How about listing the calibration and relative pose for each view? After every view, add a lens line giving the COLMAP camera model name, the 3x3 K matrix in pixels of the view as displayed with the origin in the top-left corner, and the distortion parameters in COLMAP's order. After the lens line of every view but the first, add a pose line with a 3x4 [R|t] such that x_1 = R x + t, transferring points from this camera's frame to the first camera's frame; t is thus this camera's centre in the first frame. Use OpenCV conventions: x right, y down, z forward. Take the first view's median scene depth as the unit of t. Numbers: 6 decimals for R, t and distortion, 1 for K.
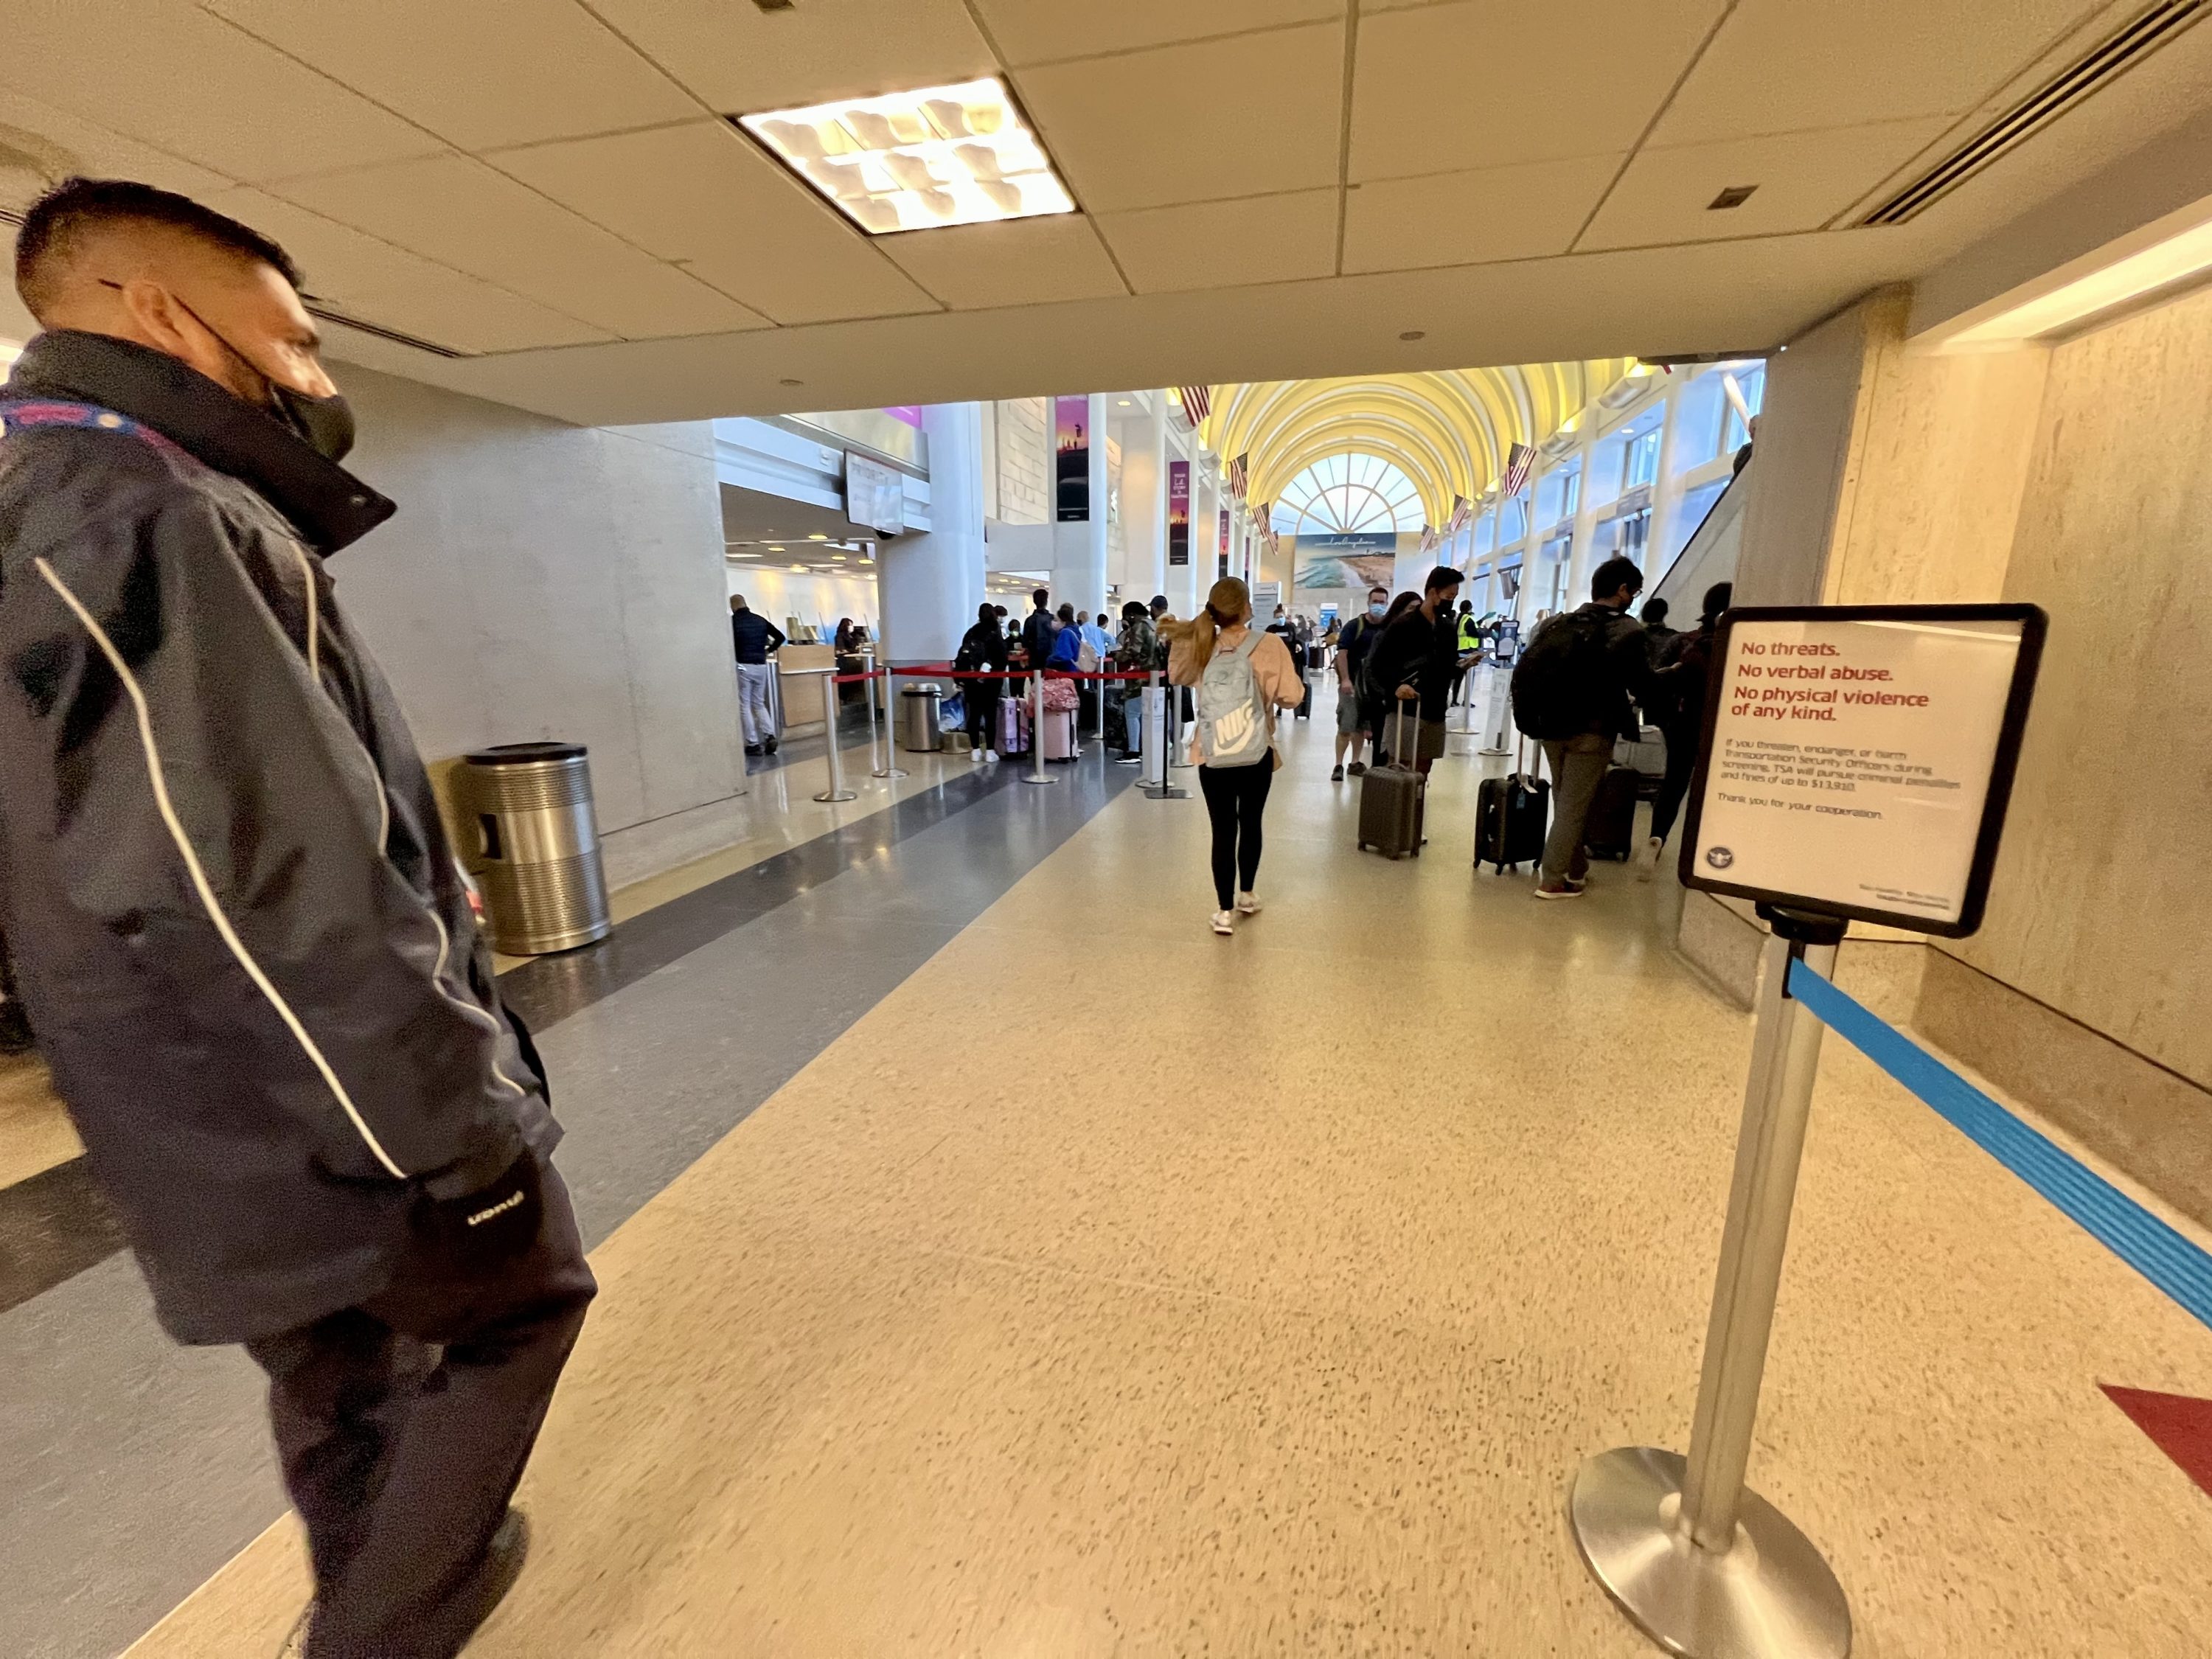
lens RADIAL K [[884.0, 0, 1103.0], [0, 884.0, 821.1], [0, 0, 1]] dist [-0.001776, -0.000230]
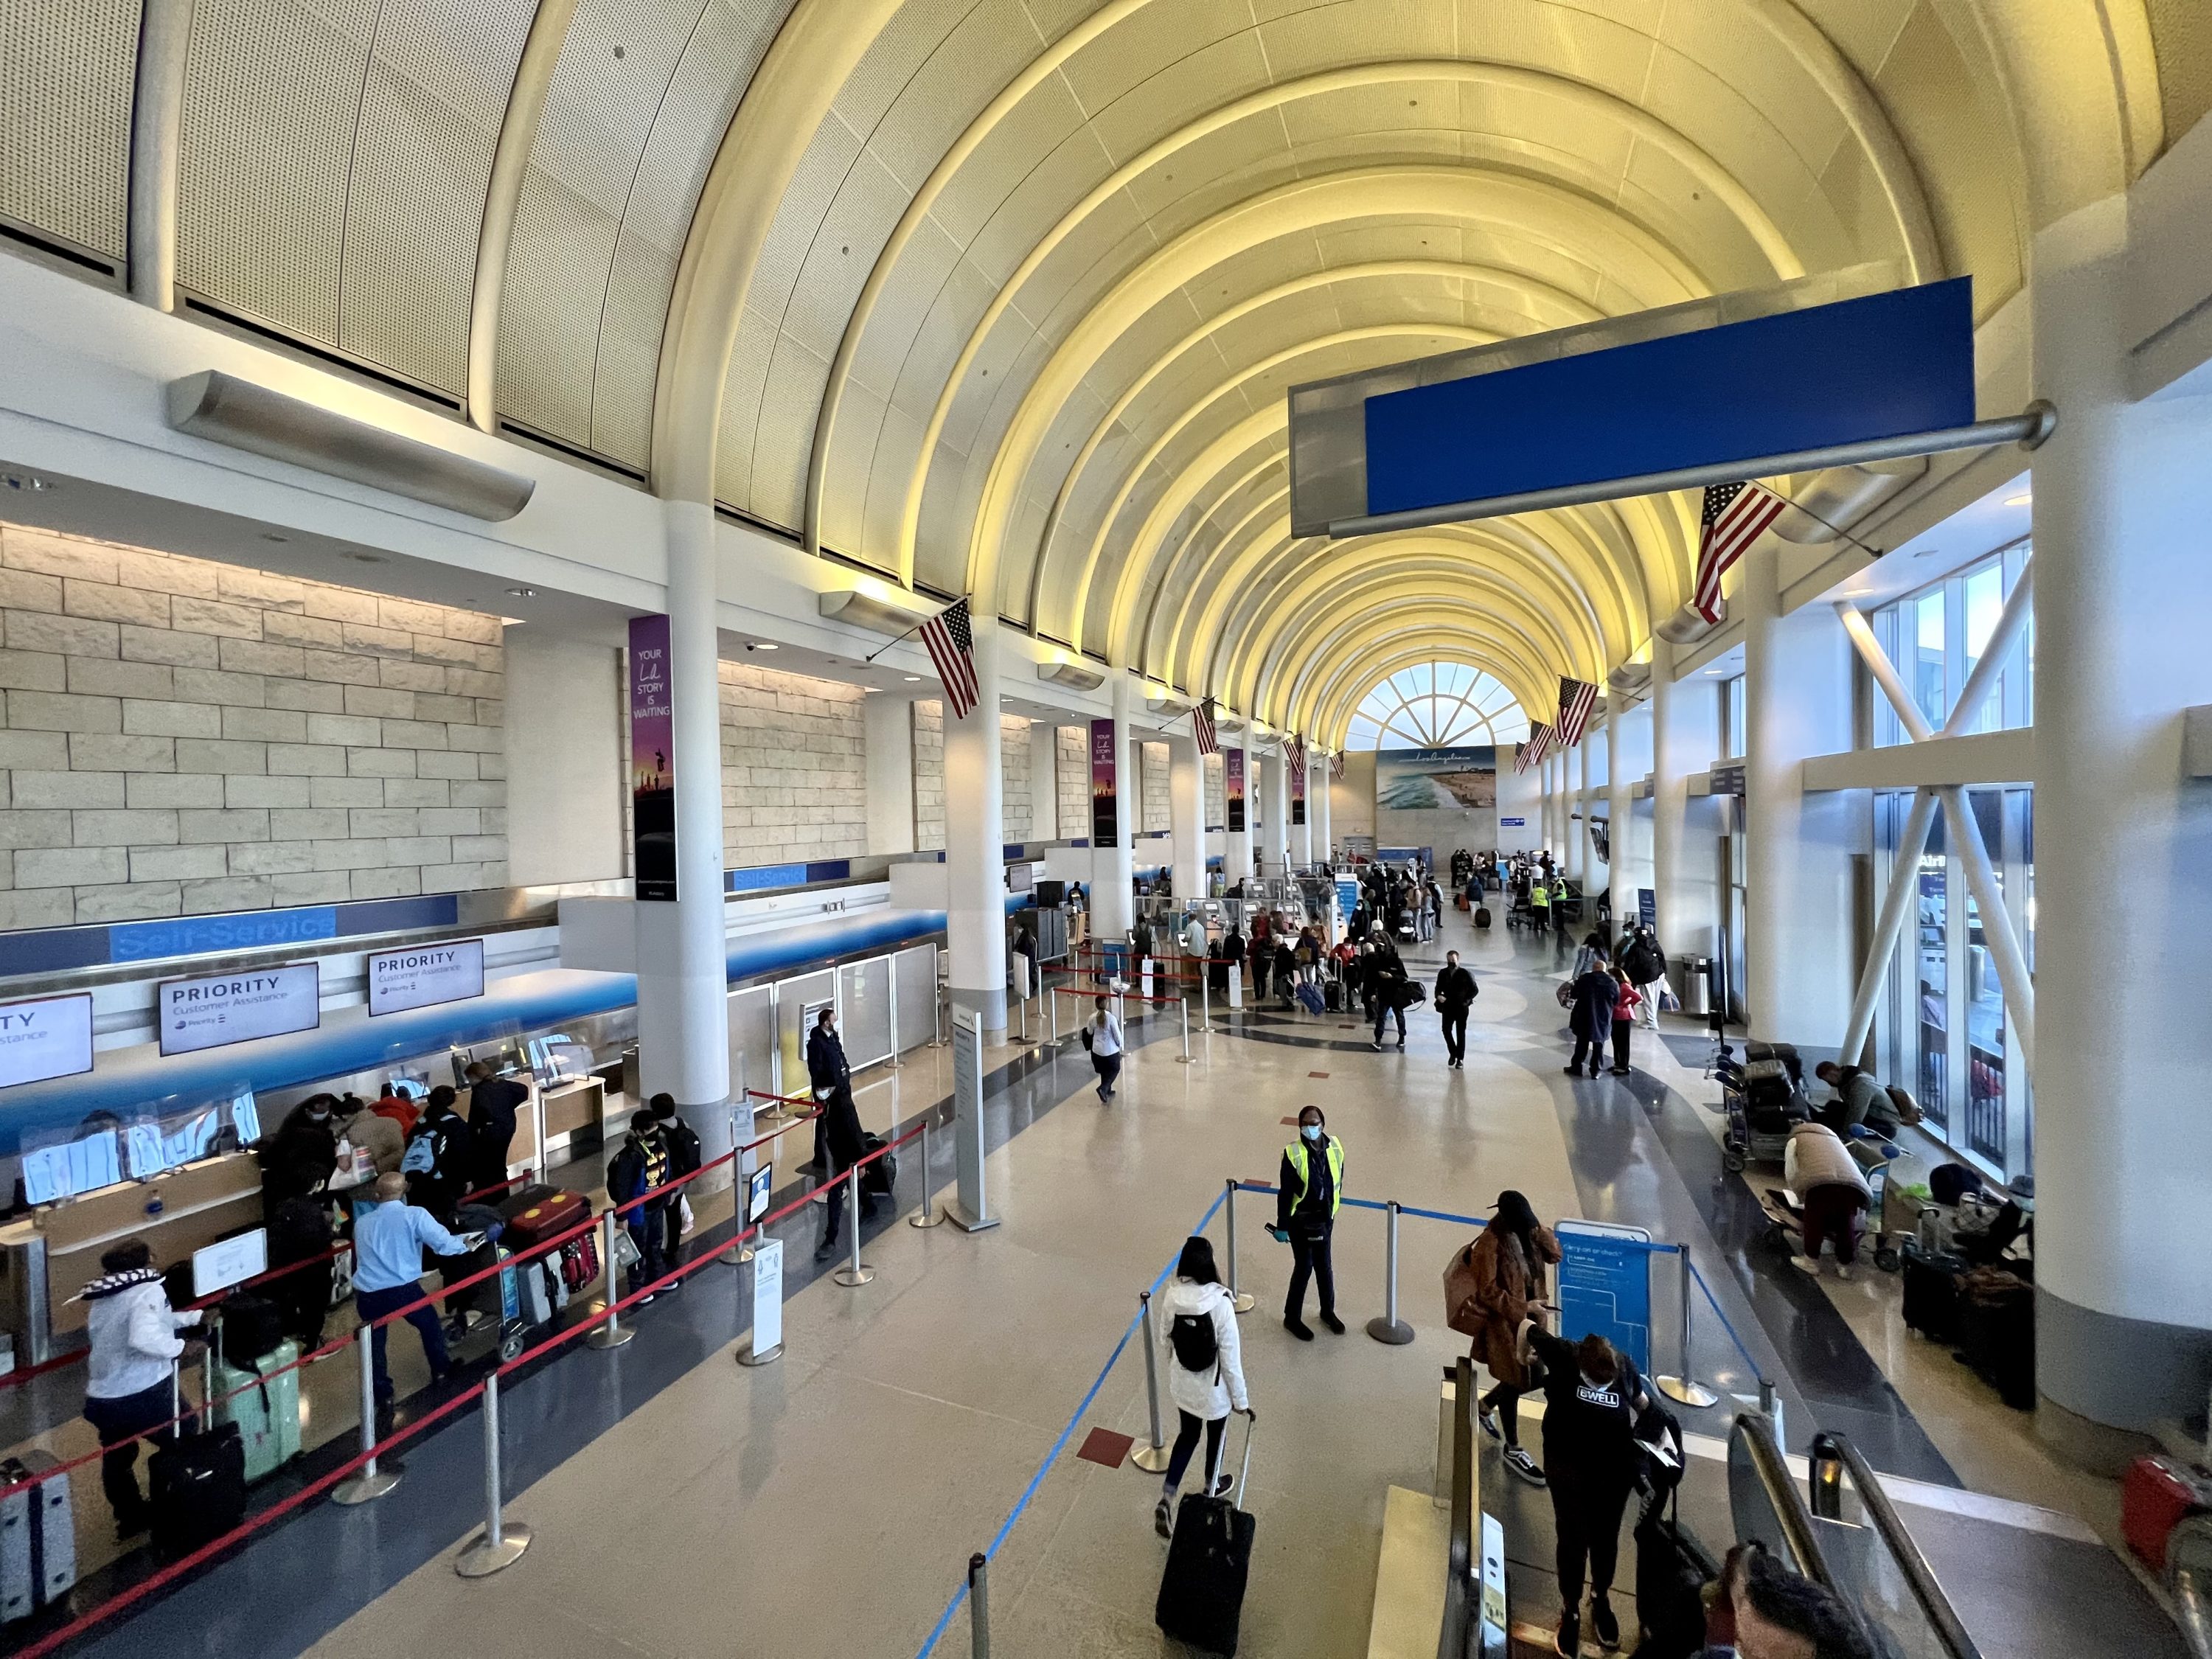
lens RADIAL K [[884.0, 0, 1108.8], [0, 884.0, 822.0], [0, 0, 1]] dist [-0.001776, -0.000230]
pose [[0.987096, -0.010665, -0.159774, 0.095848], [-0.021805, 0.979533, -0.200101, -0.072109], [0.158638, 0.201003, 0.966660, 0.117289]]
